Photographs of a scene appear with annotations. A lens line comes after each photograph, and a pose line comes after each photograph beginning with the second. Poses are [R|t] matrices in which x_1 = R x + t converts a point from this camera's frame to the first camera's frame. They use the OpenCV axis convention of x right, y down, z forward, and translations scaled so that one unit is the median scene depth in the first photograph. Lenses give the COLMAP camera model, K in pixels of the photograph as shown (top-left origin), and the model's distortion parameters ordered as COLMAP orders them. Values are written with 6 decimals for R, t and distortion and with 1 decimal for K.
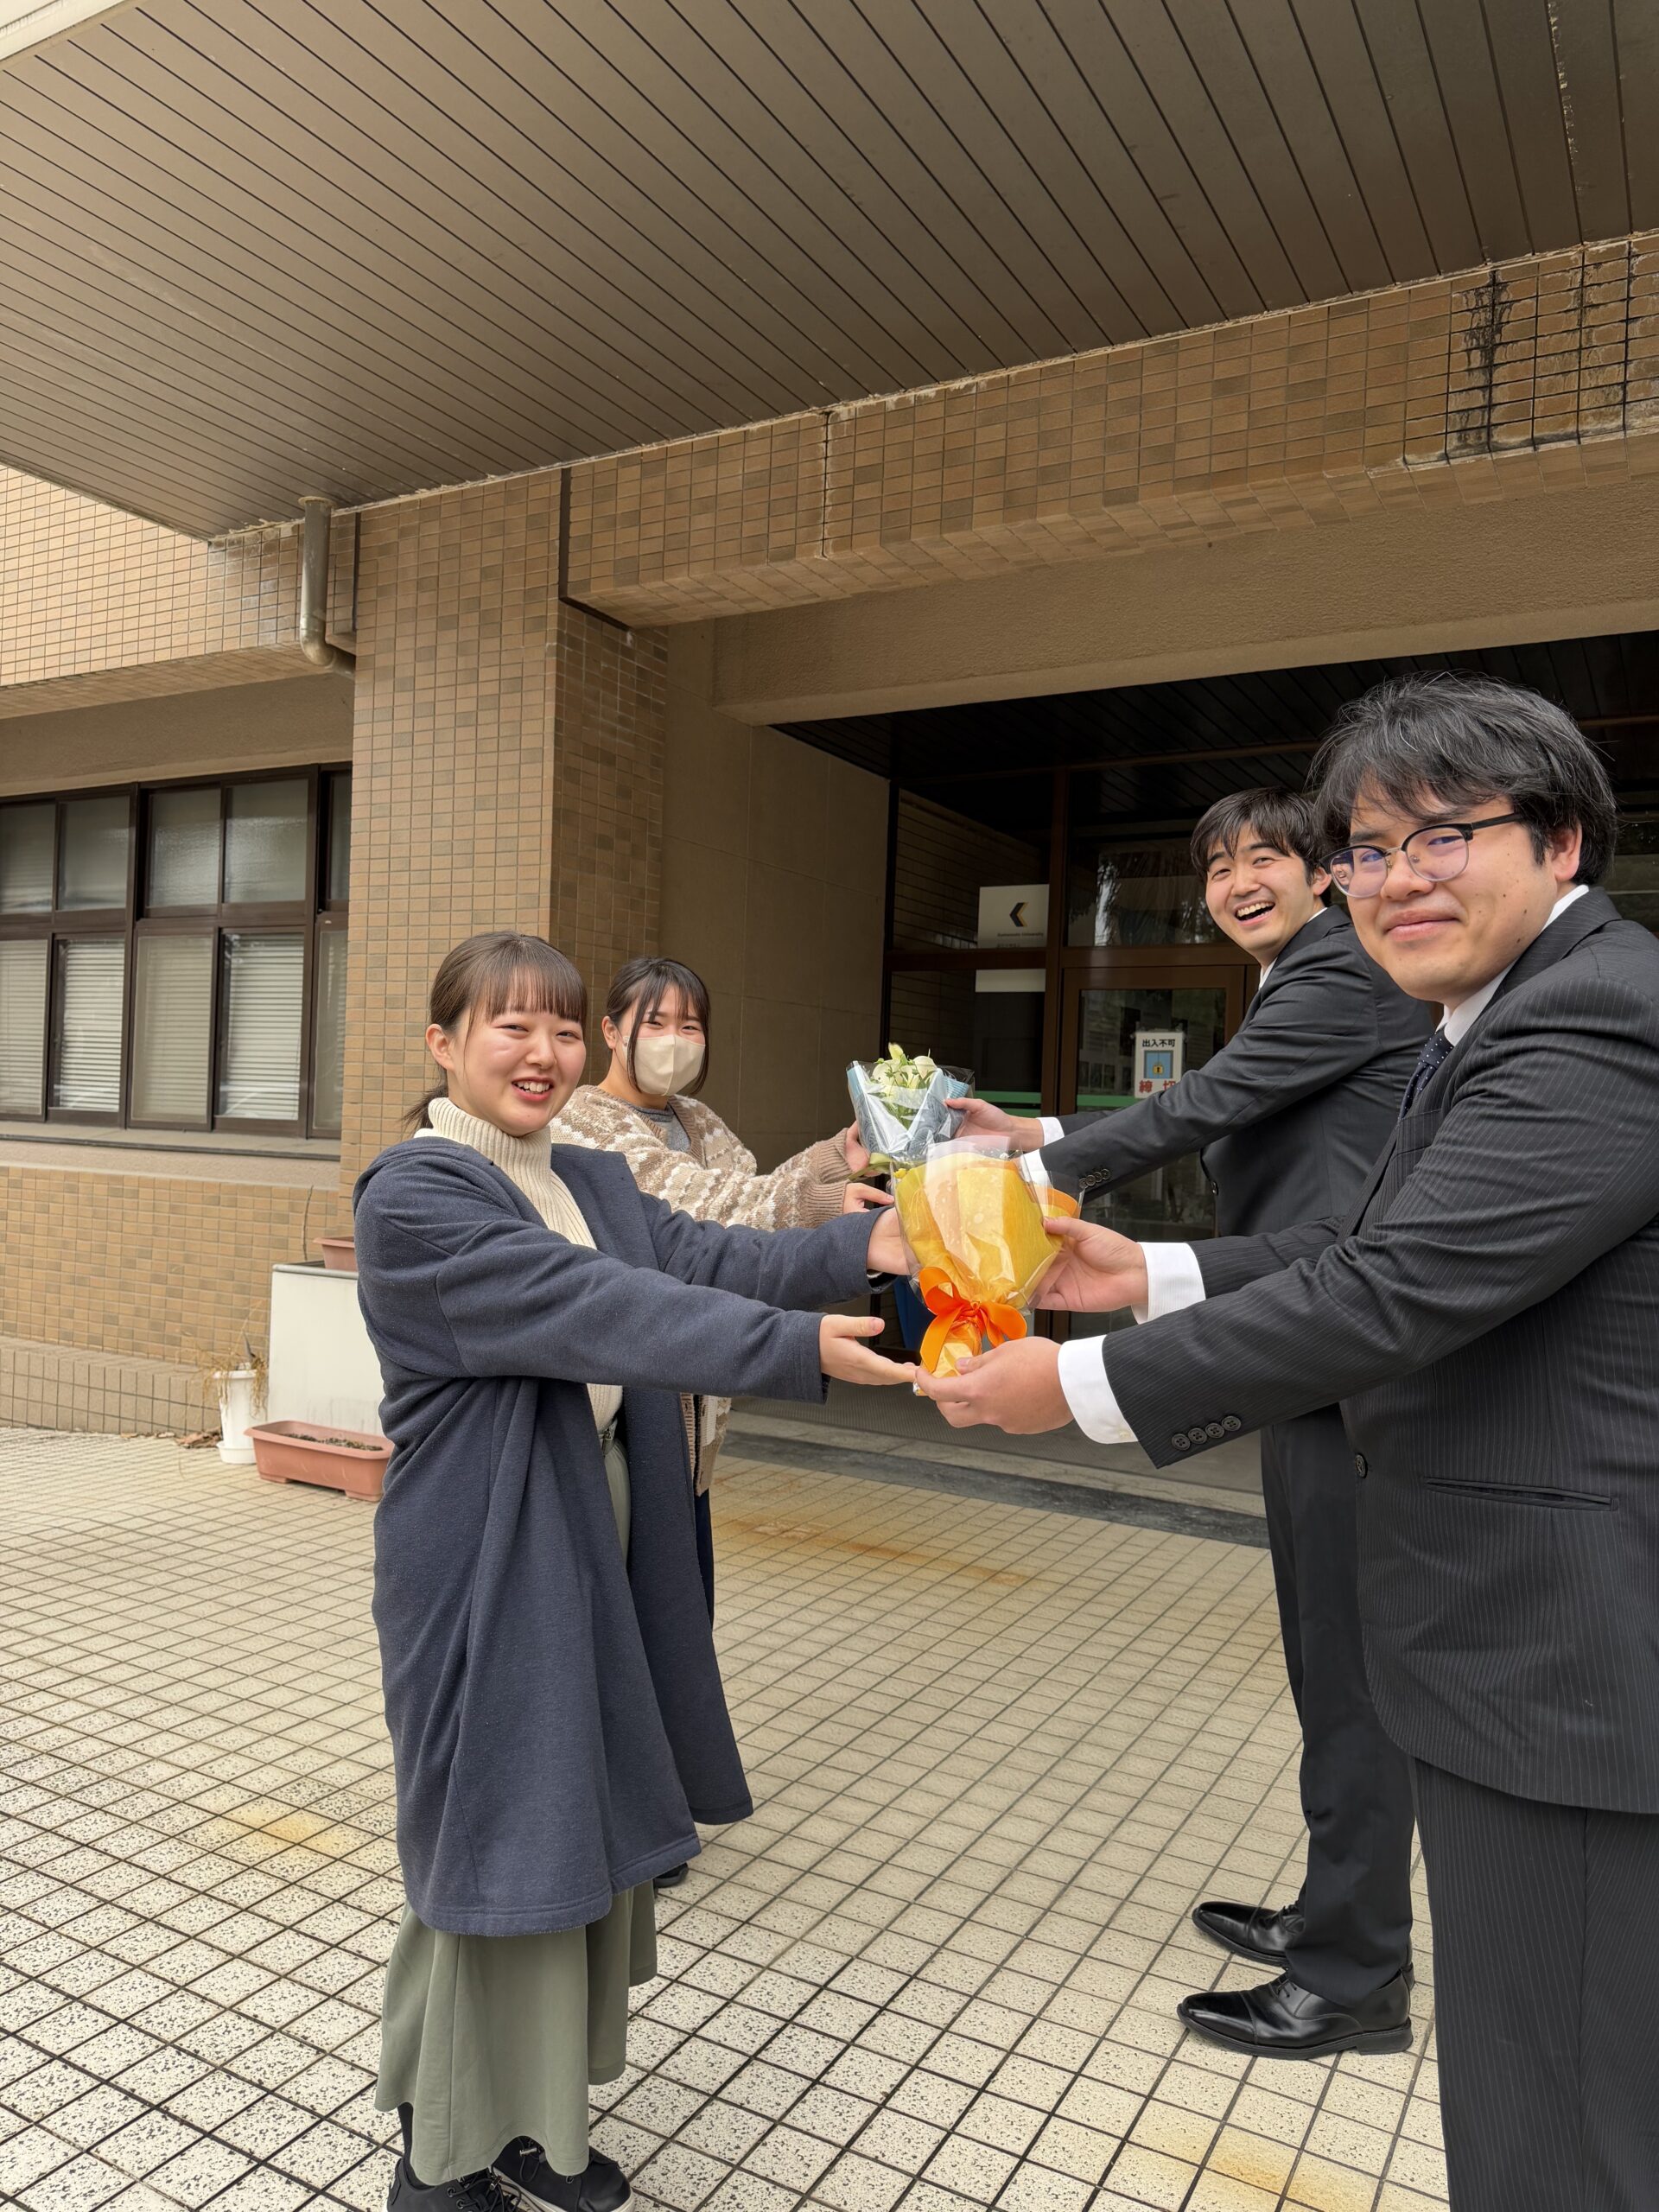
lens RADIAL K [[1536.7, 0, 842.4], [0, 1536.7, 1112.0], [0, 0, 1]] dist [0.035838, -0.041652]
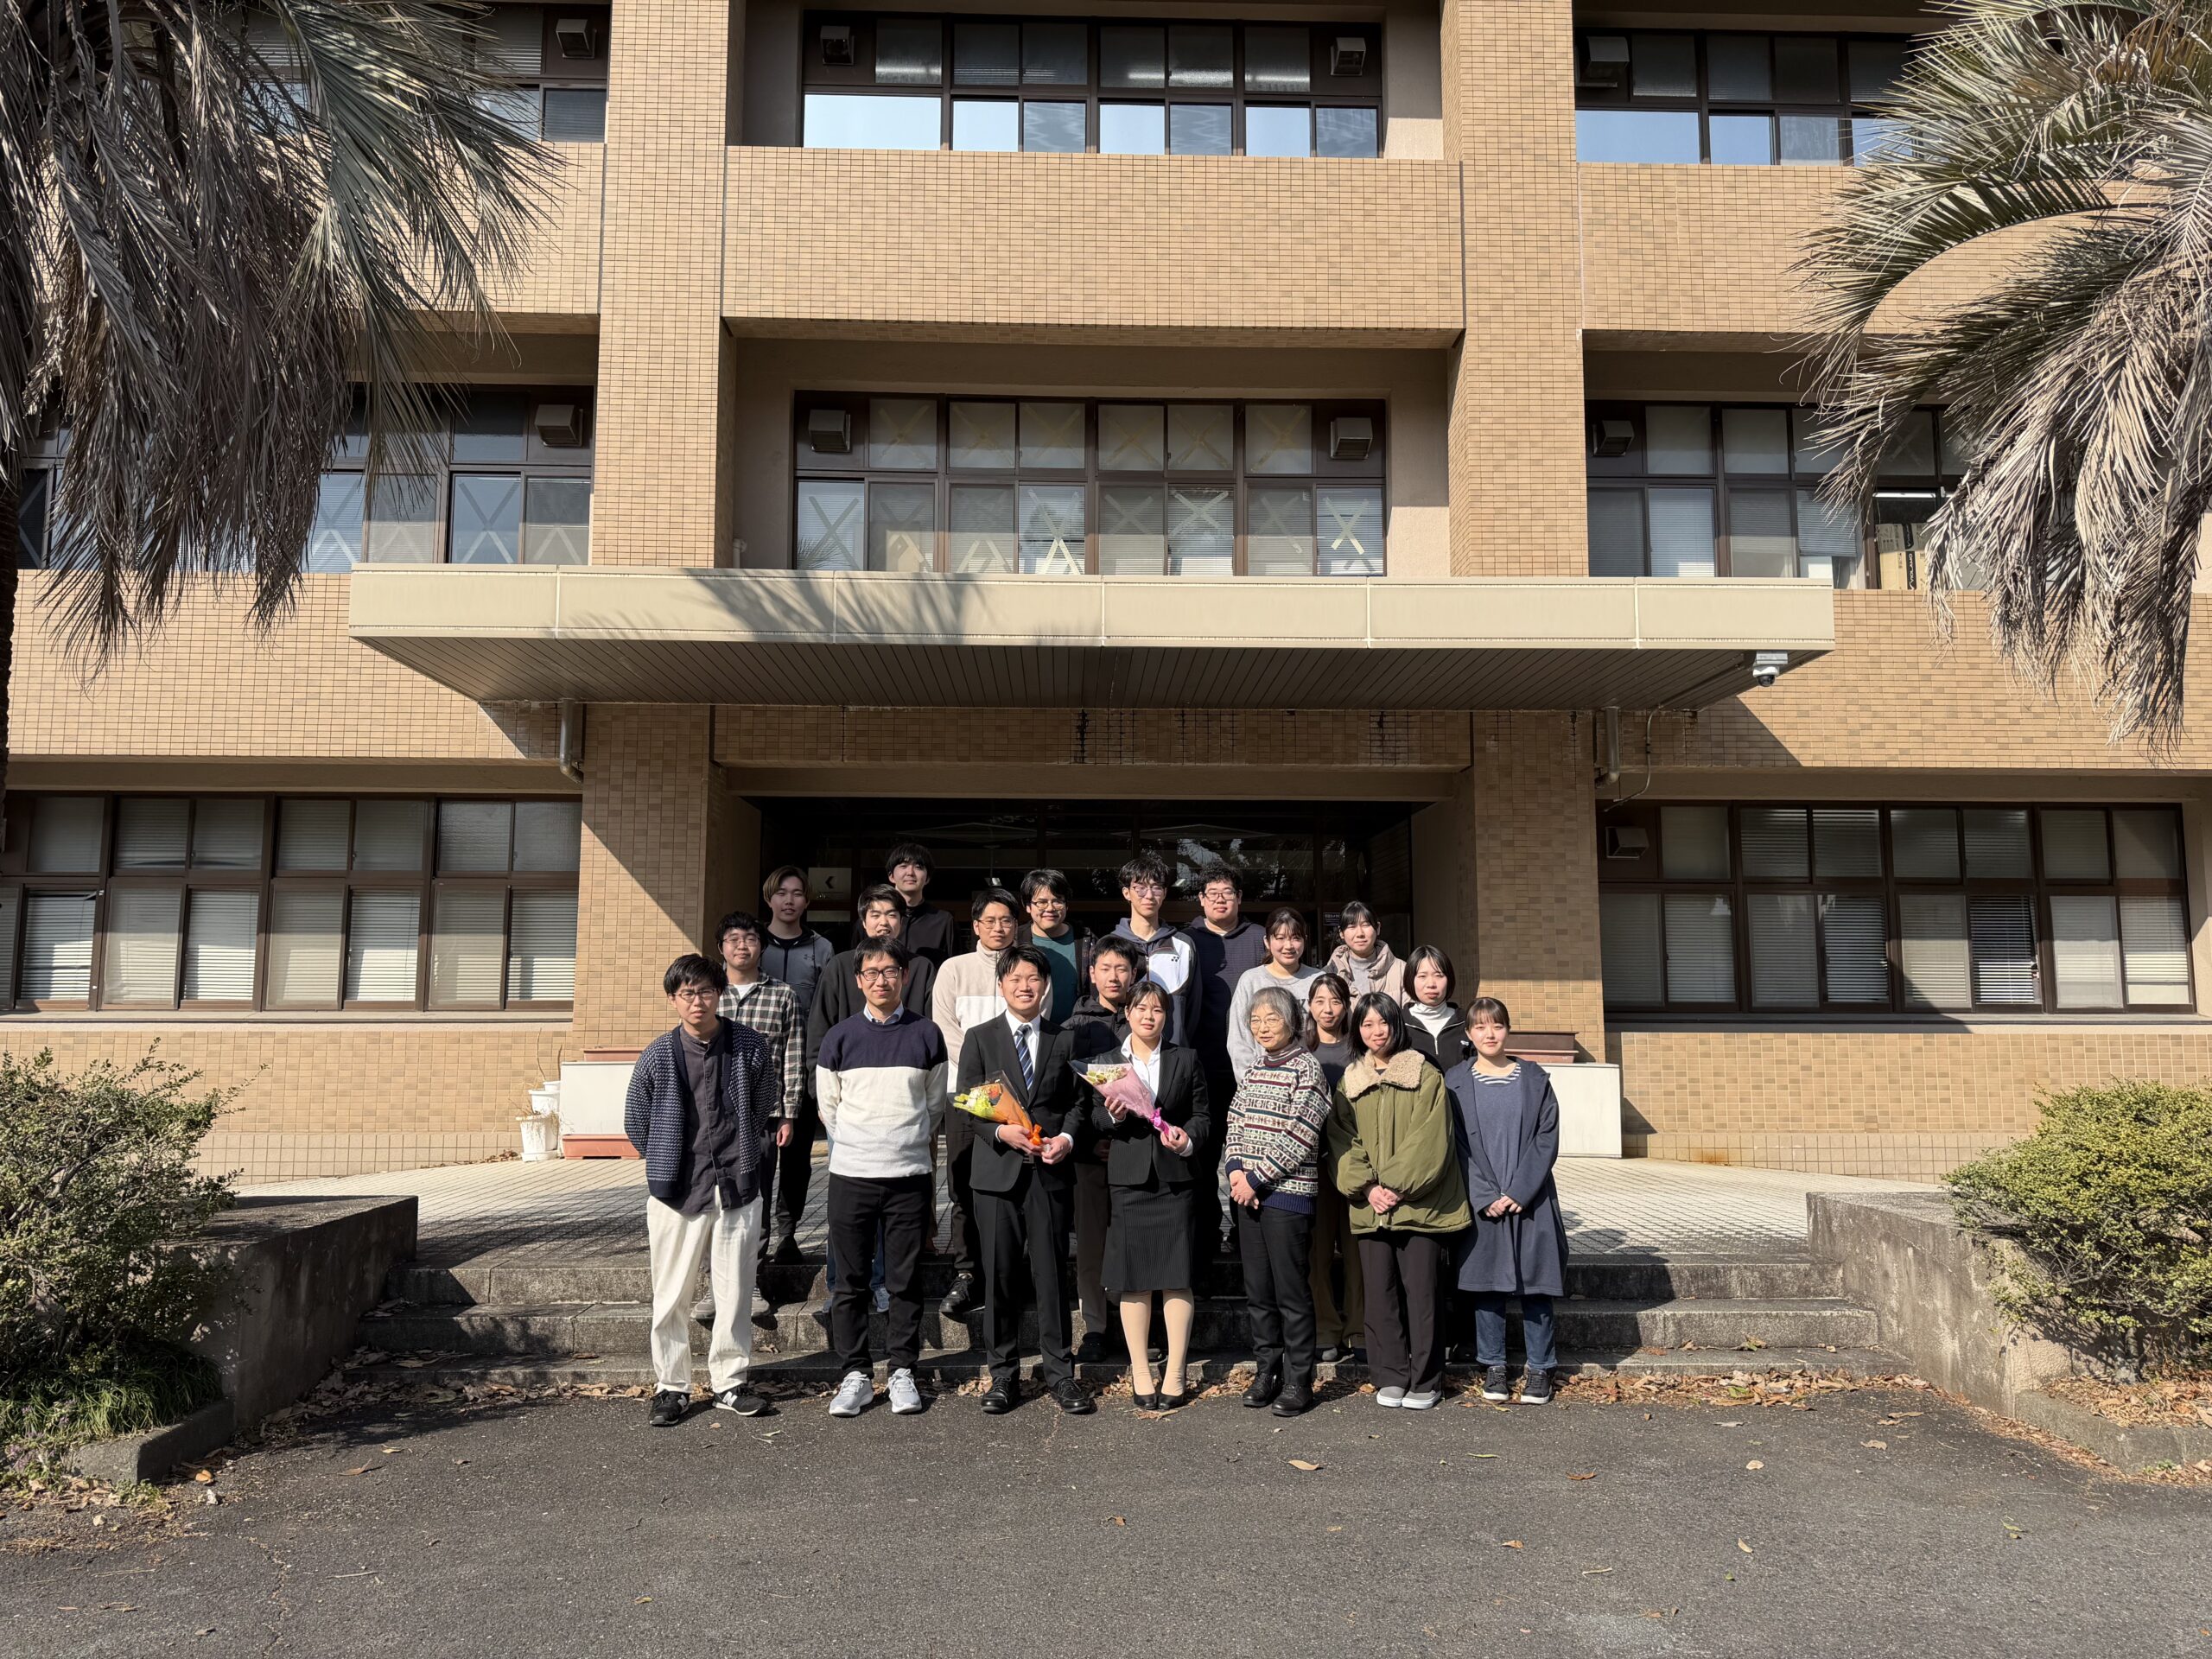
lens RADIAL K [[1541.4, 0, 1100.2], [0, 1541.4, 826.6], [0, 0, 1]] dist [0.159120, -0.318011]
pose [[0.863315, 0.027228, 0.503930, -0.870100], [0.029511, 0.994111, -0.104270, 0.025837], [-0.503802, 0.104890, 0.857427, -1.309236]]
